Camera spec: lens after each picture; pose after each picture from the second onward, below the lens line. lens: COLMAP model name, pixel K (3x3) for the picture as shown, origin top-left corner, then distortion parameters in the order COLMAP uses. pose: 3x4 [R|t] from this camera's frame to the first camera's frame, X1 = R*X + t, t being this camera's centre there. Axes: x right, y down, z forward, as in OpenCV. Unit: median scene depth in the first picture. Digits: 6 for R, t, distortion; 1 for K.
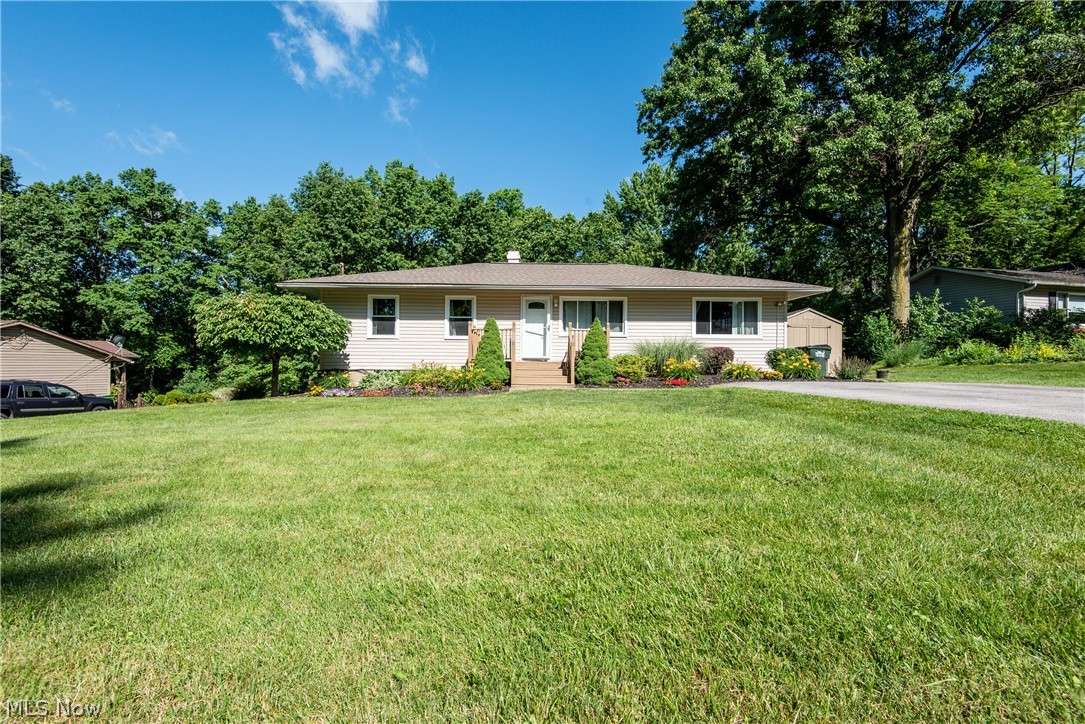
lens RADIAL K [[493.2, 0, 546.8], [0, 493.2, 358.2], [0, 0, 1]] dist [0.002779, -0.003736]
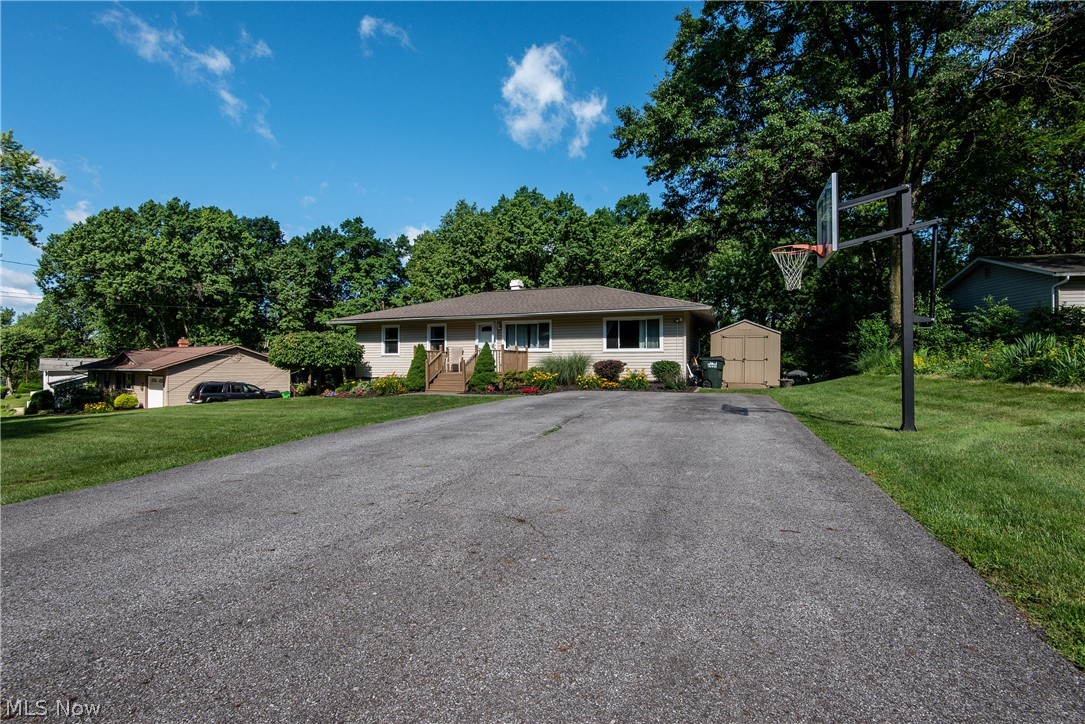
lens RADIAL K [[493.2, 0, 538.4], [0, 493.2, 362.3], [0, 0, 1]] dist [0.002779, -0.003736]
pose [[0.924318, -0.007398, -0.381551, 0.205448], [0.012193, 0.999874, 0.010150, -0.010034], [0.381428, -0.014034, 0.924292, -0.056286]]
